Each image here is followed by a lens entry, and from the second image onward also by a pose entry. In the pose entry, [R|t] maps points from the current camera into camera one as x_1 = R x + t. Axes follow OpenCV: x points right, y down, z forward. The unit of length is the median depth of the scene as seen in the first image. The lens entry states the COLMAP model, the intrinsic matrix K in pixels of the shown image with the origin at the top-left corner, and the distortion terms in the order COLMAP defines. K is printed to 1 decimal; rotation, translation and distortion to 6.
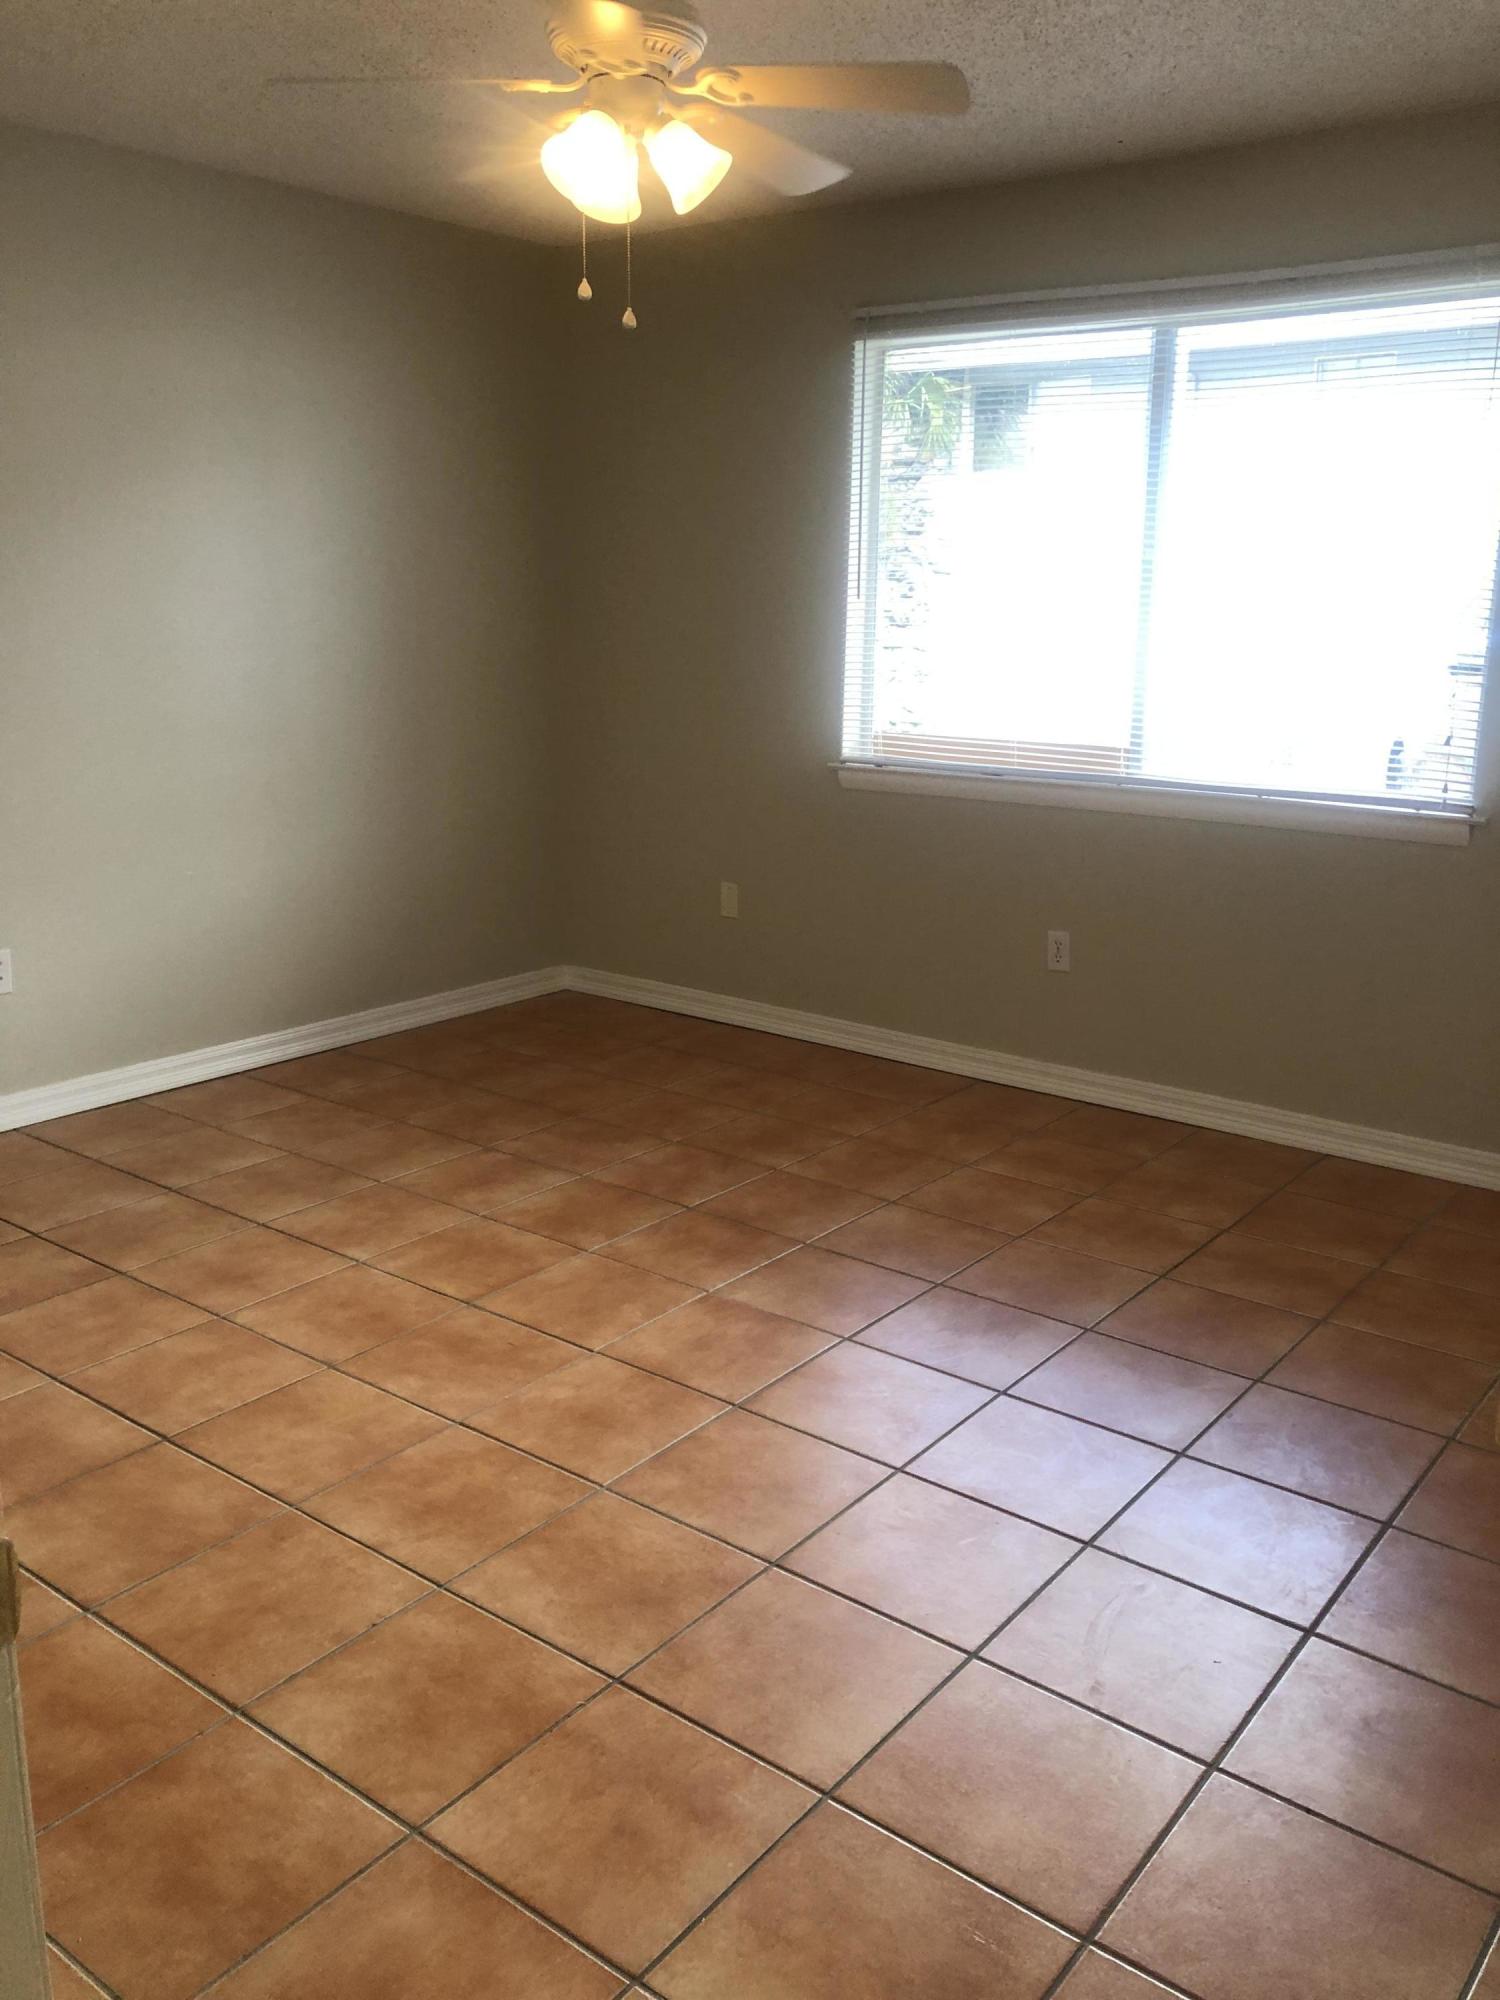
lens RADIAL K [[1646.2, 0, 747.3], [0, 1646.2, 1000.0], [0, 0, 1]] dist [0.014926, 0.005120]
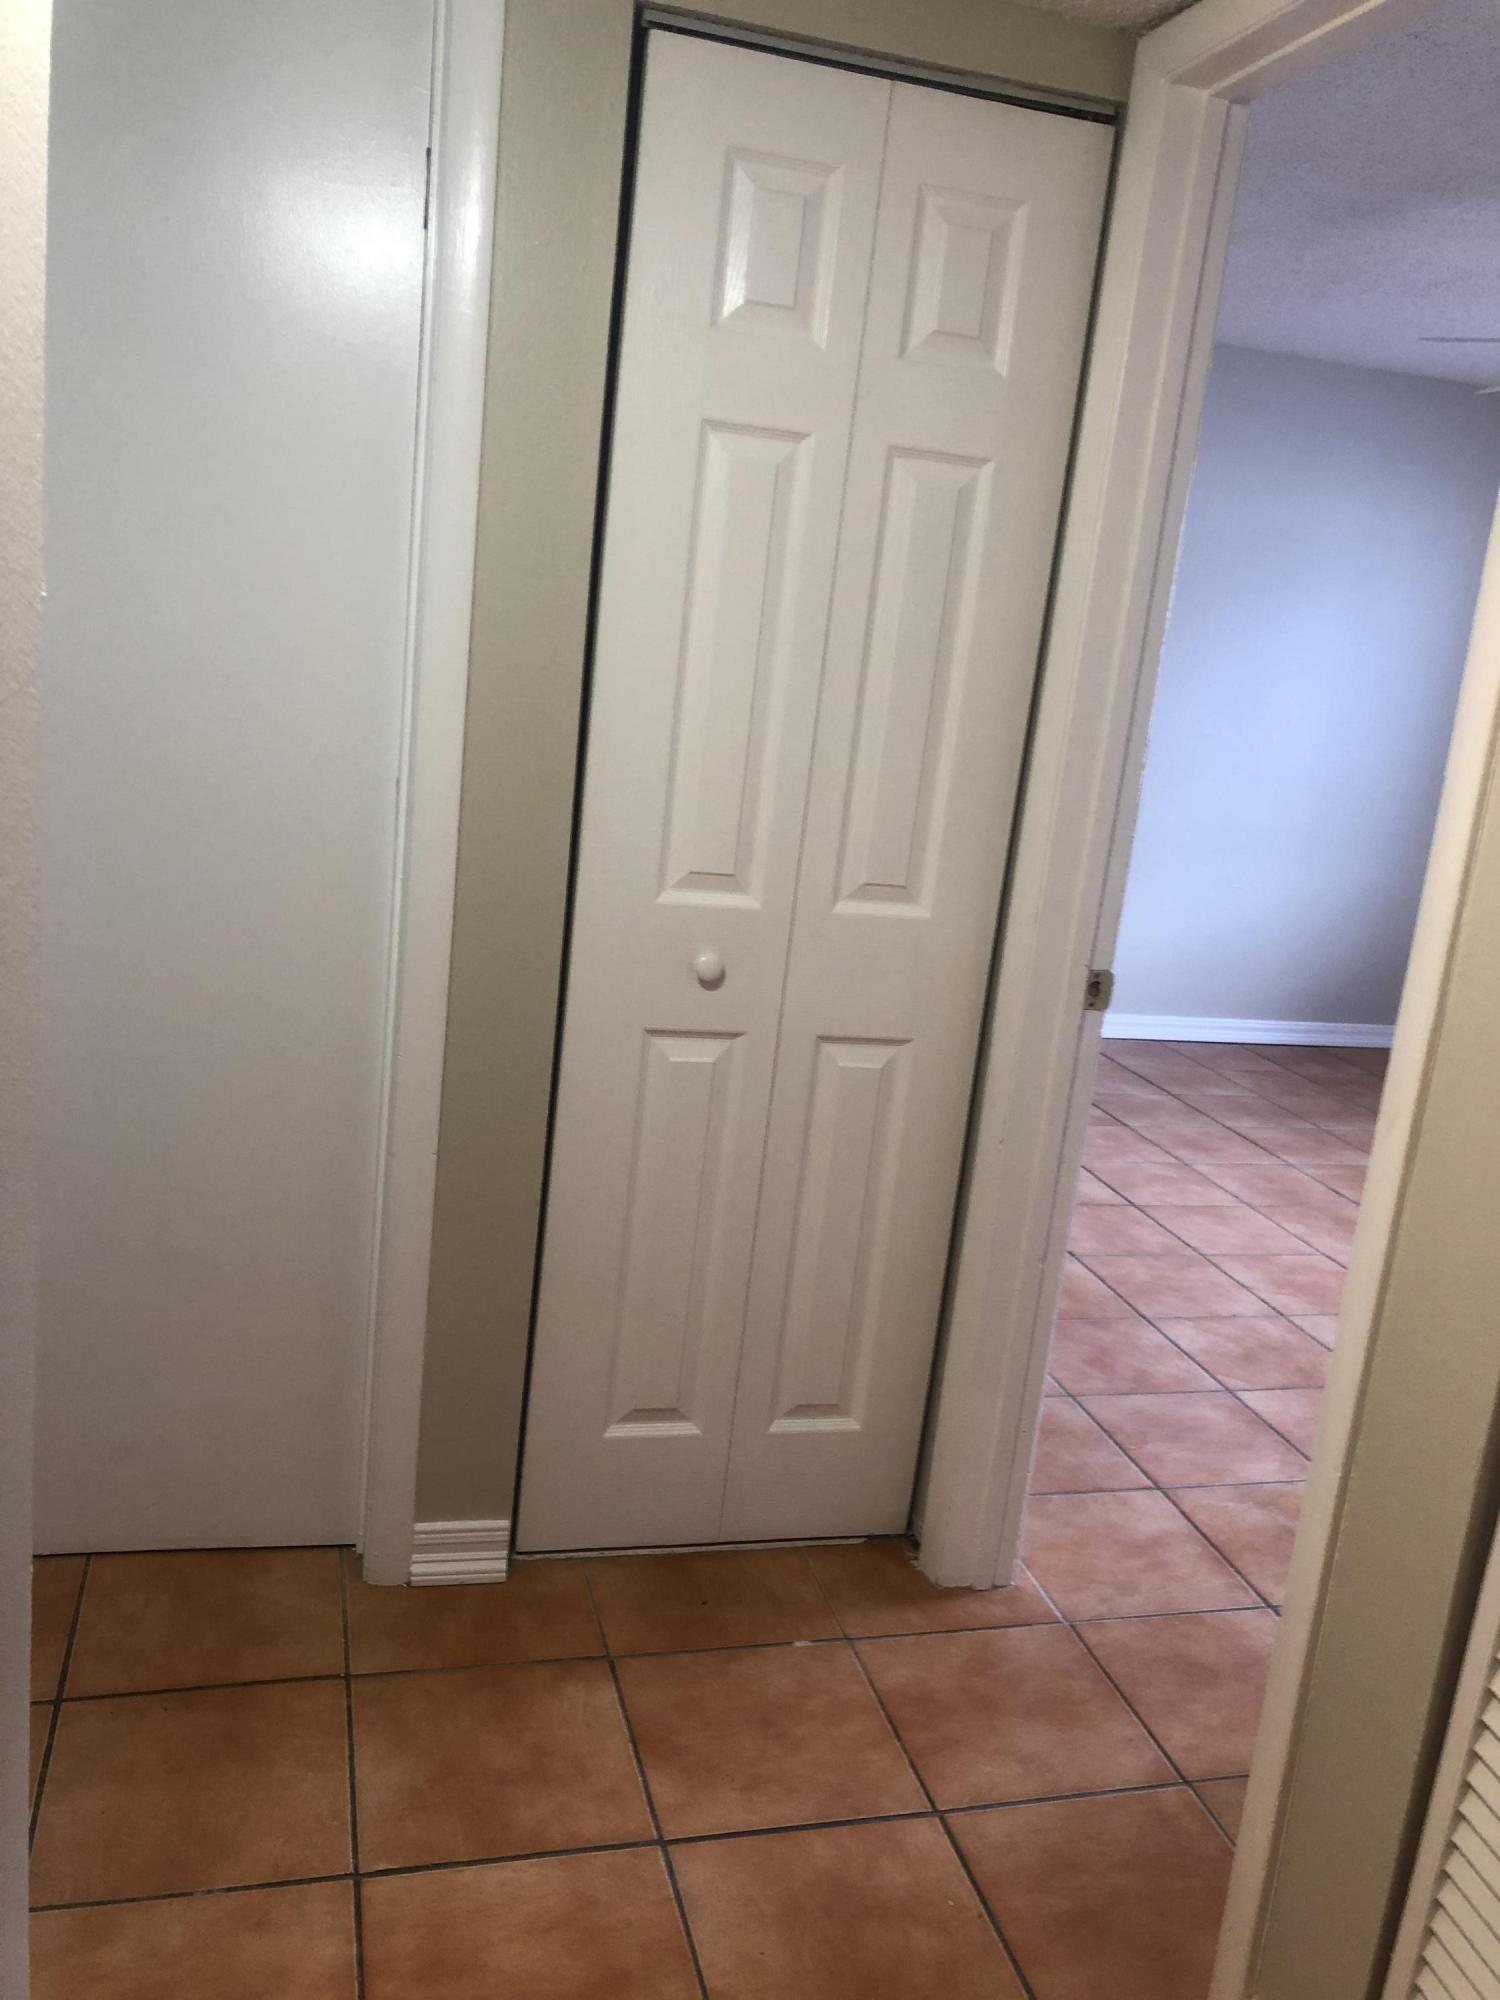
lens RADIAL K [[1646.2, 0, 746.5], [0, 1646.2, 1003.4], [0, 0, 1]] dist [0.014926, 0.005120]
pose [[0.793851, 0.234708, -0.560993, 0.169939], [-0.265914, 0.963622, 0.026870, 0.131549], [0.546892, 0.127846, 0.827385, -0.467463]]
